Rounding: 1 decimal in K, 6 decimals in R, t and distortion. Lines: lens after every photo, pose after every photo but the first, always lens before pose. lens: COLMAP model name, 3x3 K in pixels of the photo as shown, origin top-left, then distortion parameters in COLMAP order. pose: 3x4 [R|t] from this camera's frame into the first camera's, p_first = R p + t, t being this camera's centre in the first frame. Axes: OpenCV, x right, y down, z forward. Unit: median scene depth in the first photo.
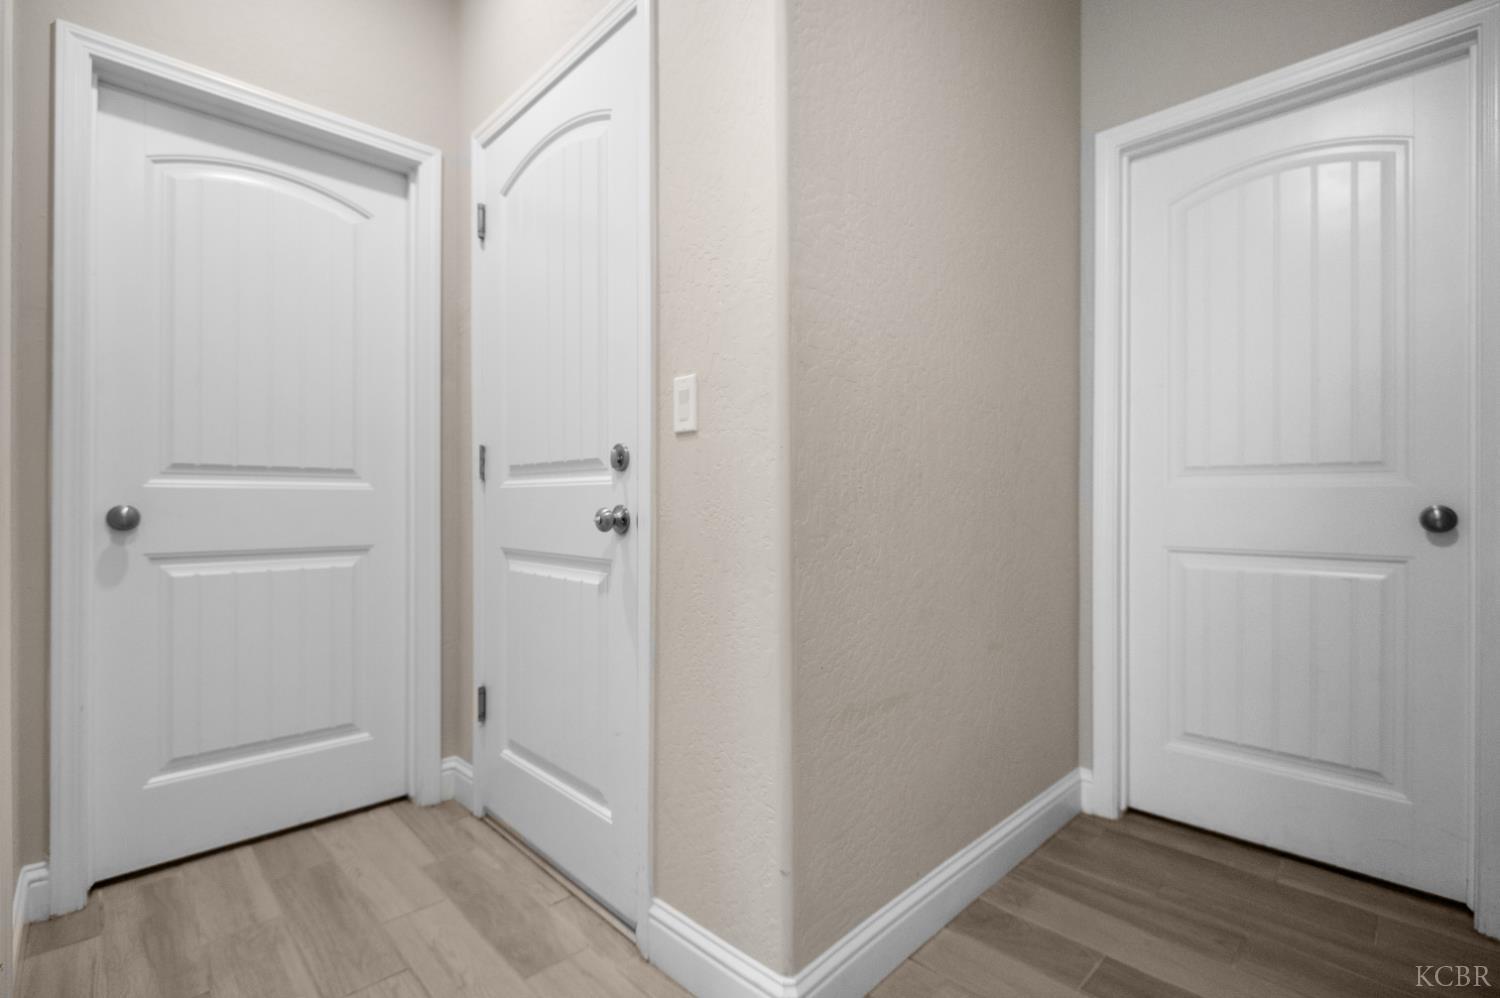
lens RADIAL K [[687.5, 0, 751.5], [0, 687.5, 501.7], [0, 0, 1]] dist [0.004875, -0.006229]
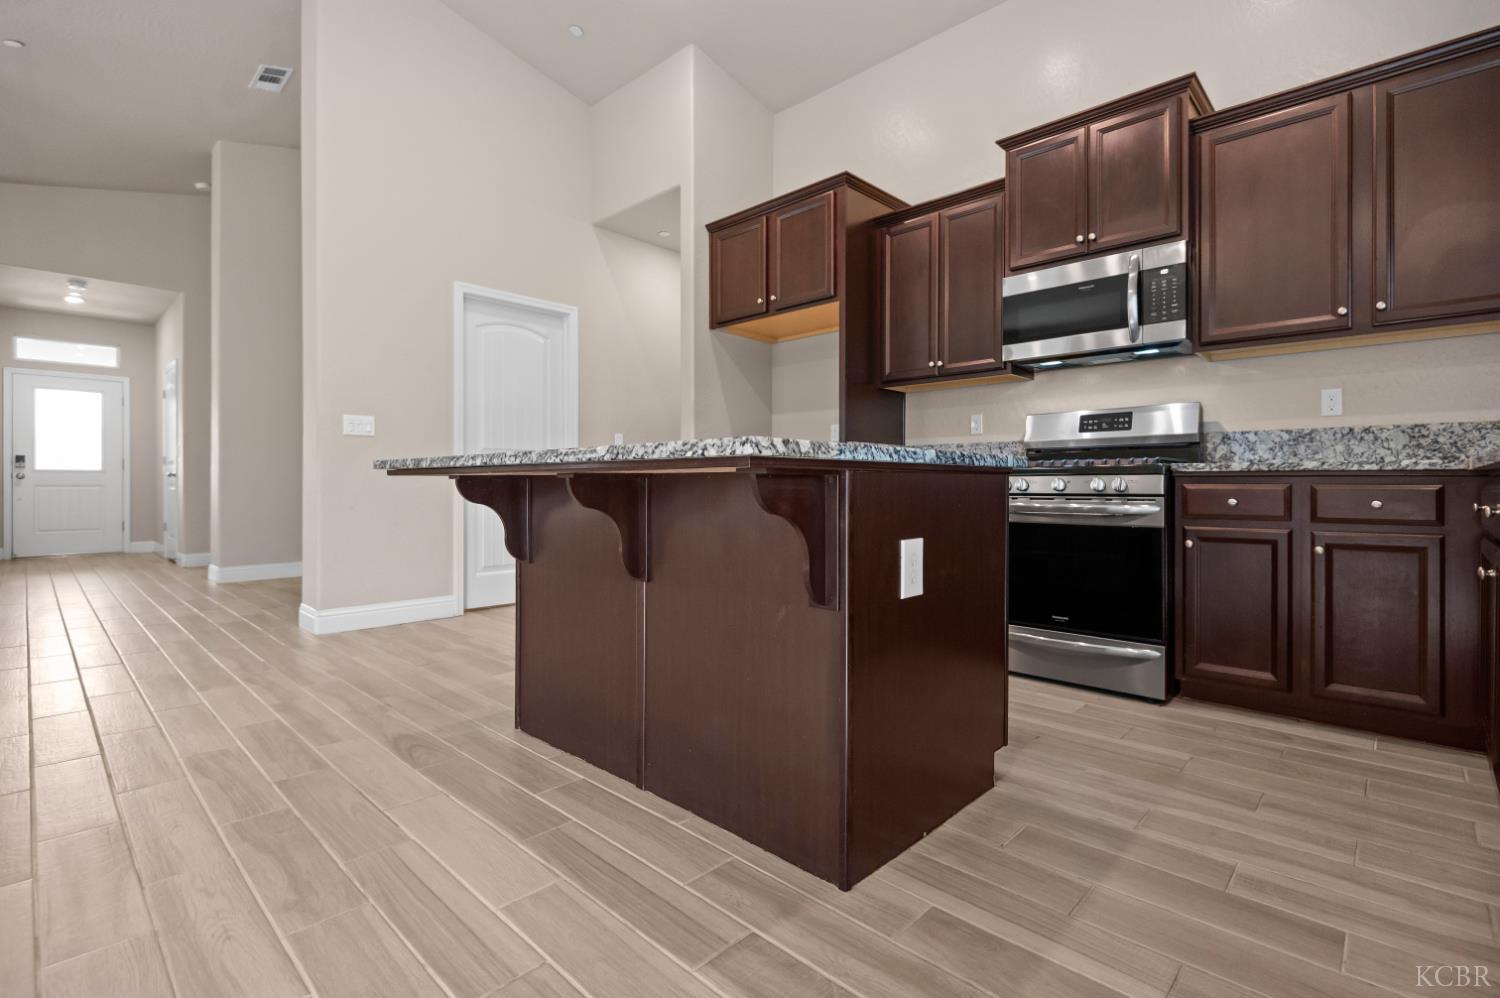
lens RADIAL K [[687.5, 0, 751.6], [0, 687.5, 495.8], [0, 0, 1]] dist [0.004875, -0.006229]
pose [[0.999614, -0.000551, 0.027782, 0.053219], [0.000277, 0.999951, 0.009889, 0.082151], [-0.027786, -0.009877, 0.999565, -1.314032]]
